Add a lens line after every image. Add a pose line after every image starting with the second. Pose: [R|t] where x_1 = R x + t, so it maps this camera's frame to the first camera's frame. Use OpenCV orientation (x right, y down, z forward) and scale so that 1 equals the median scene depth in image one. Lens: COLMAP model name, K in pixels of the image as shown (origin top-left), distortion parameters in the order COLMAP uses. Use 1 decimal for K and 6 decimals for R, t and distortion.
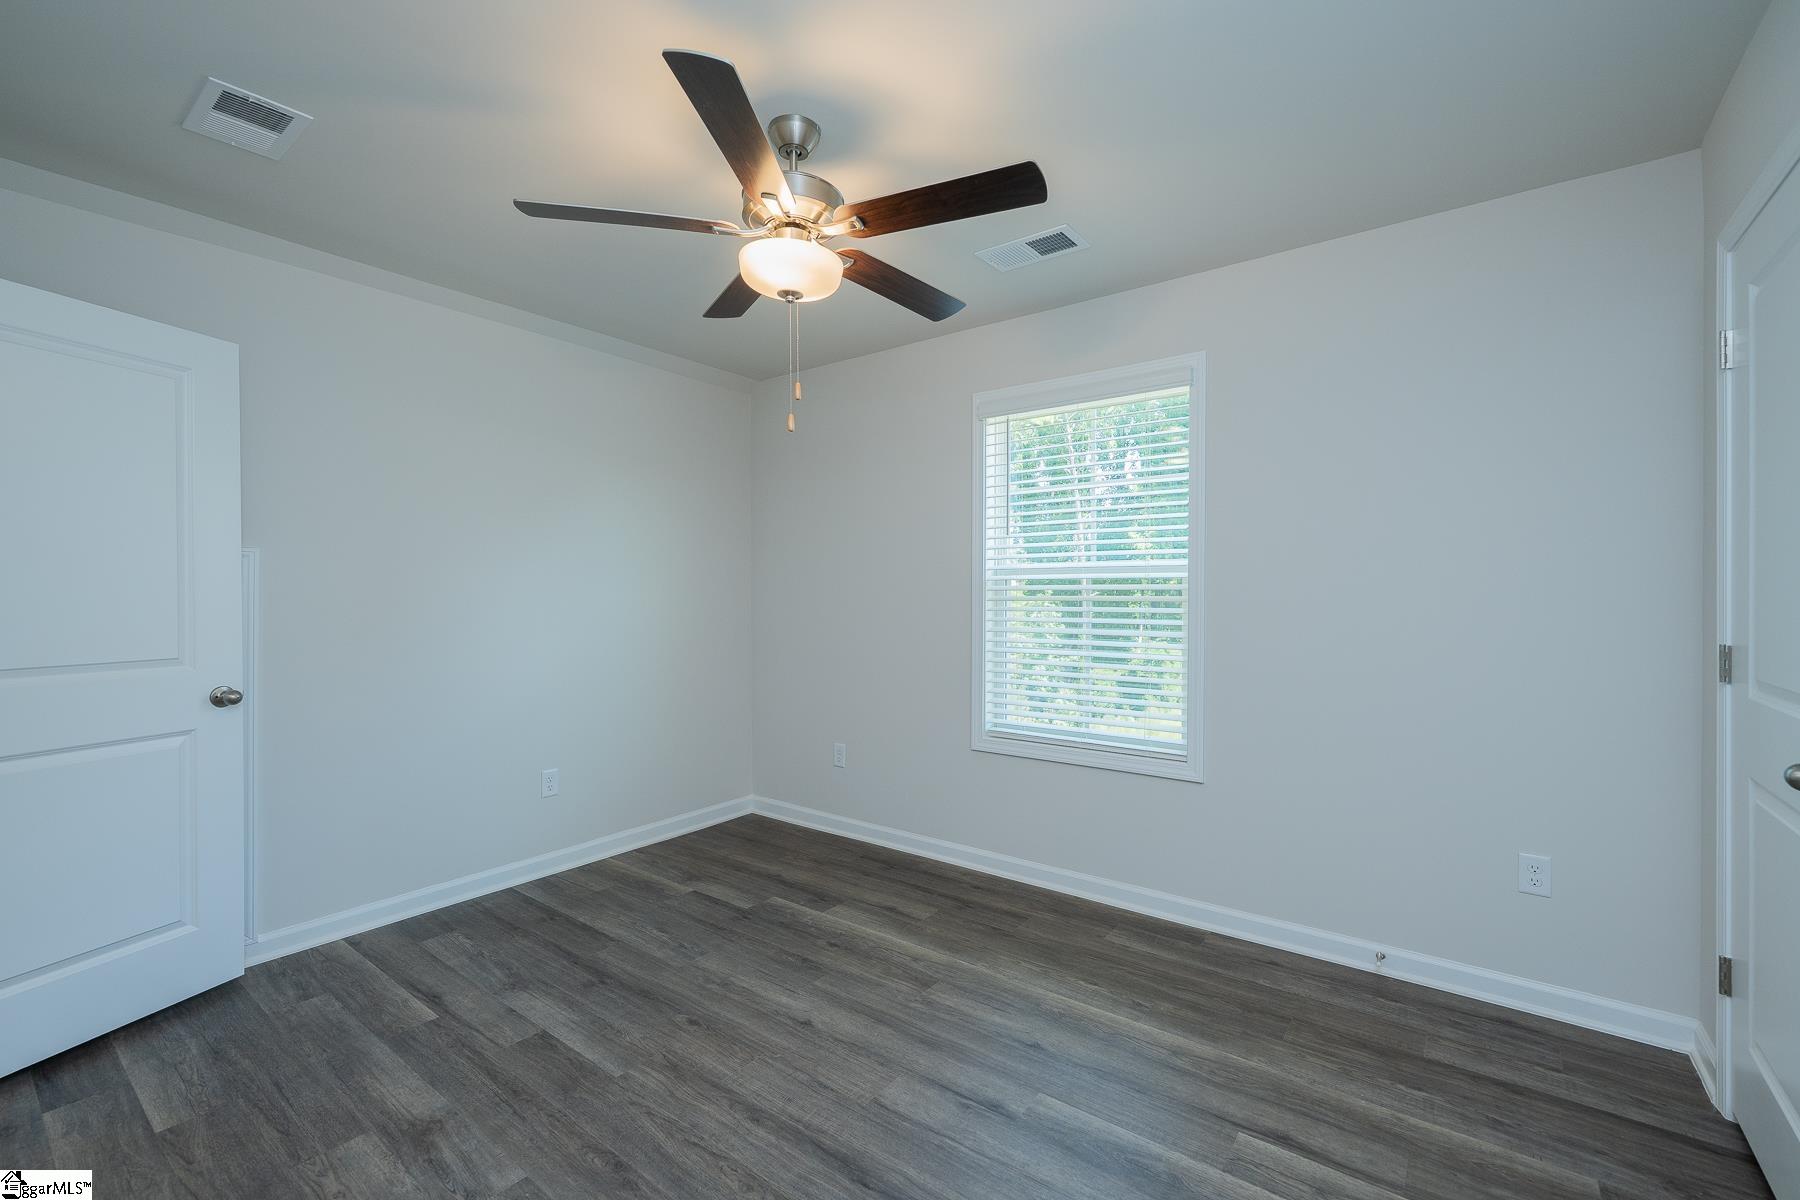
lens RADIAL K [[755.1, 0, 895.9], [0, 755.1, 614.6], [0, 0, 1]] dist [0.000098, 0.000578]
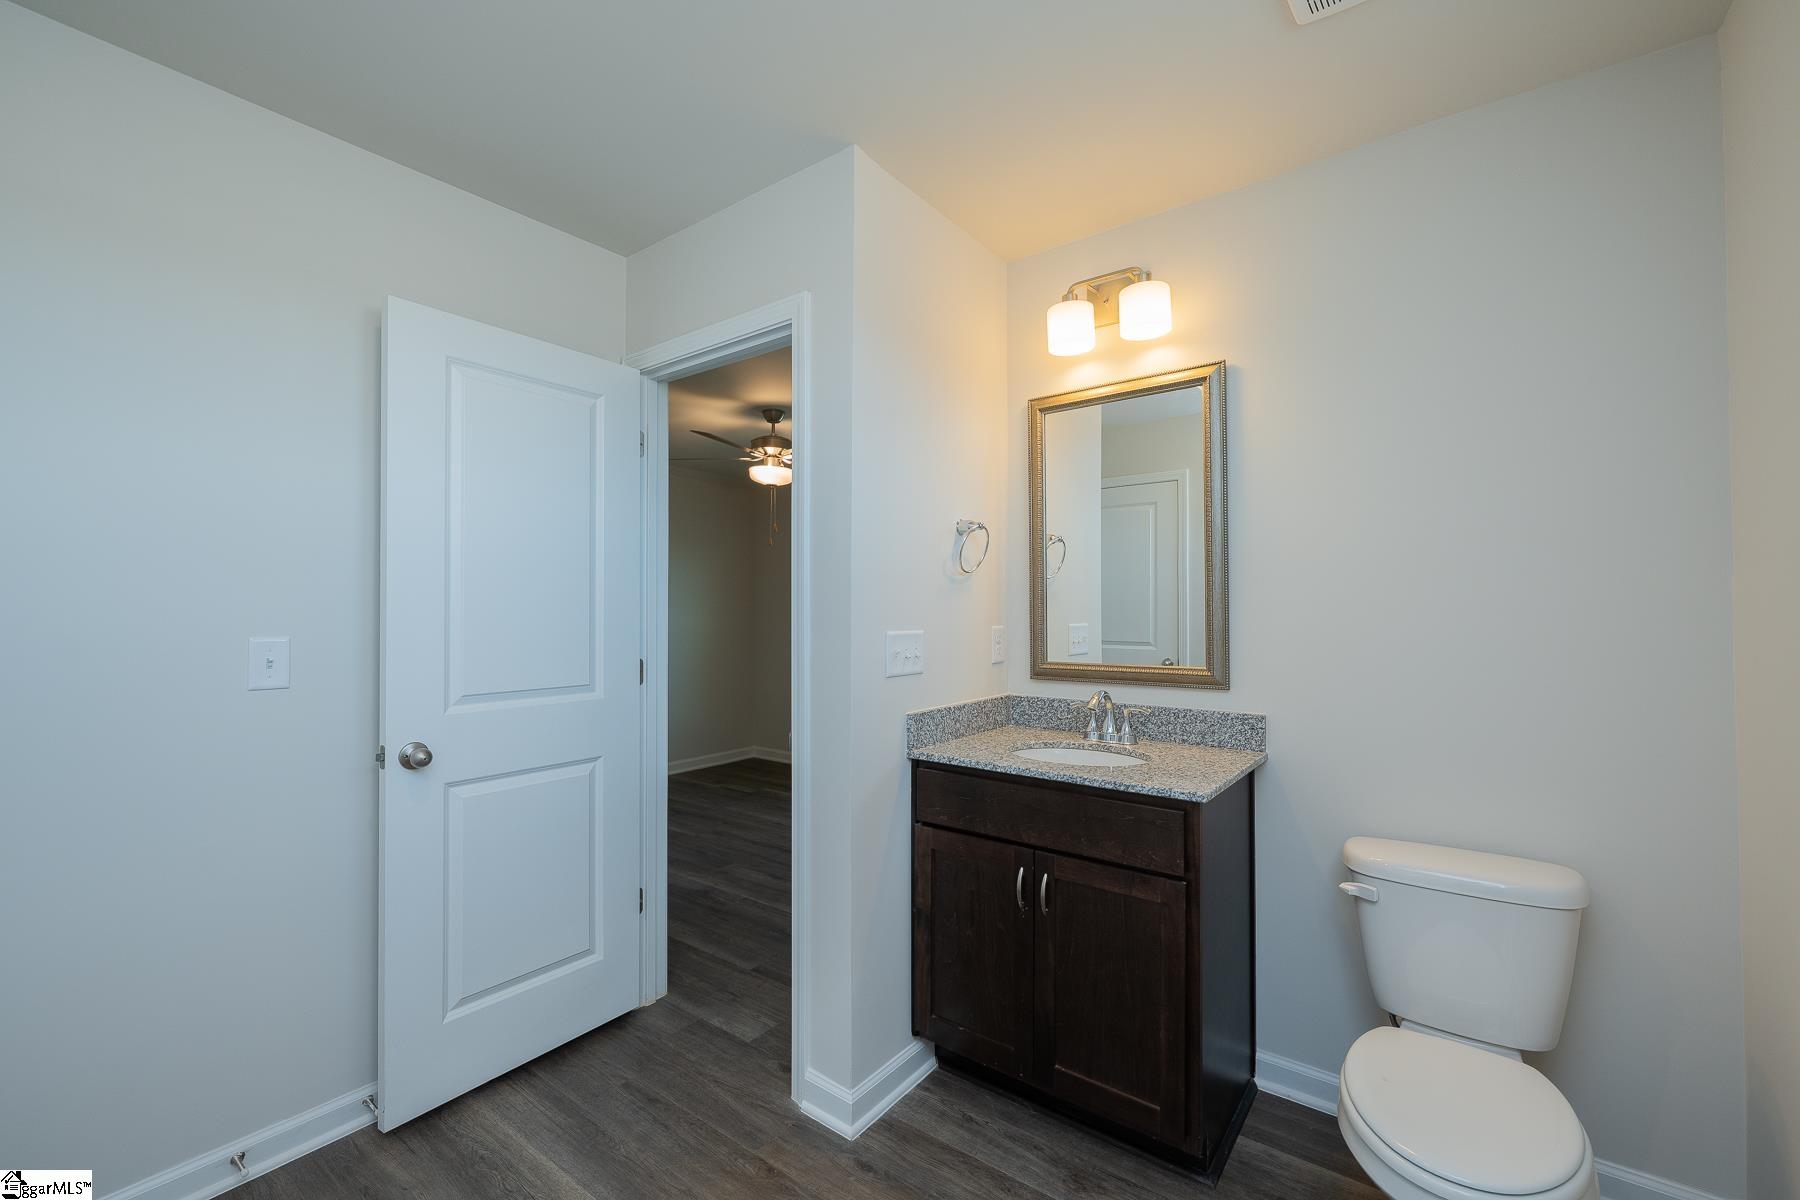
lens RADIAL K [[755.1, 0, 895.9], [0, 755.1, 614.6], [0, 0, 1]] dist [0.000098, 0.000578]
pose [[0.999963, -0.000136, -0.008561, 0.210059], [-0.000052, 0.999760, -0.021925, -0.000226], [0.008562, 0.021924, 0.999723, -1.033796]]
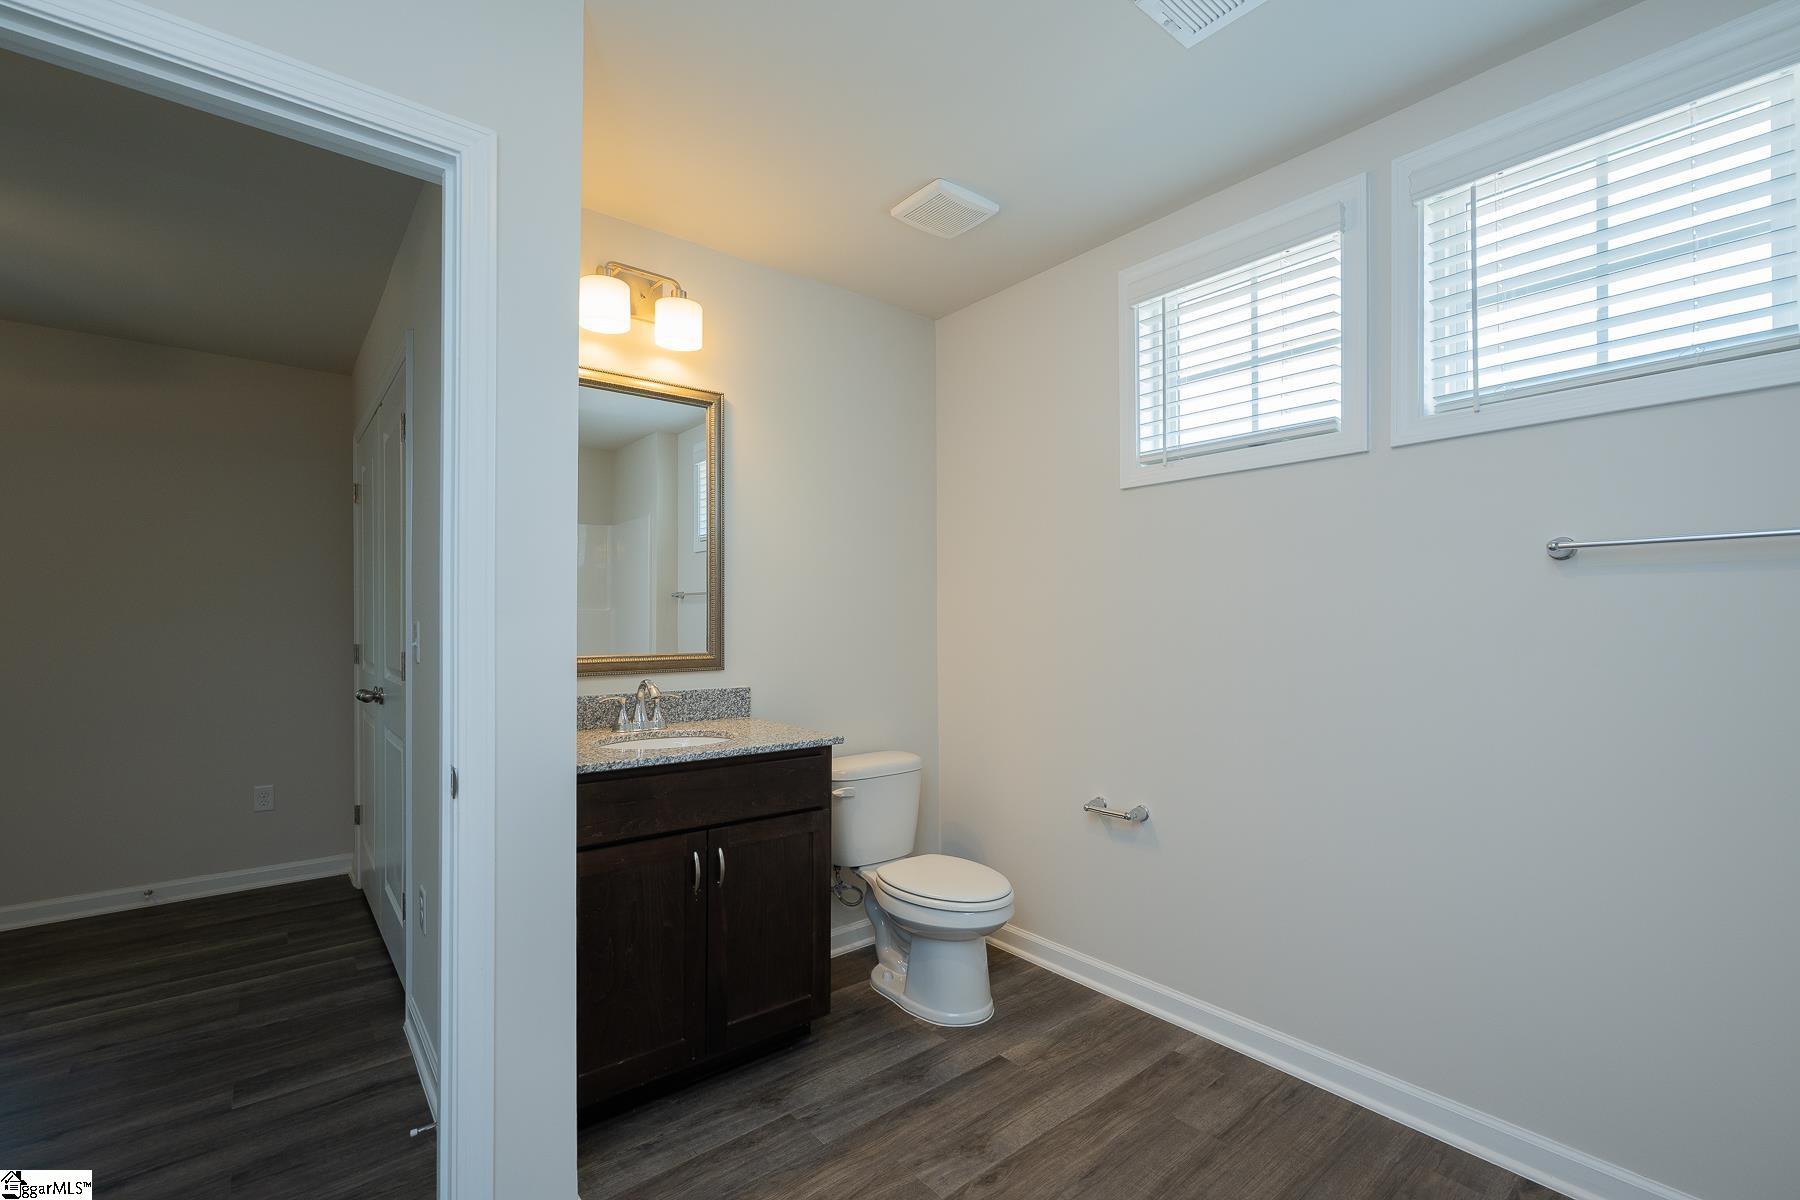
lens RADIAL K [[779.9, 0, 922.4], [0, 779.9, 624.5], [0, 0, 1]] dist [-0.002207, -0.000089]
pose [[0.215650, -0.000536, 0.976471, -0.414949], [0.021802, 0.999753, -0.004266, 0.015579], [-0.976227, 0.022209, 0.215609, -0.654042]]
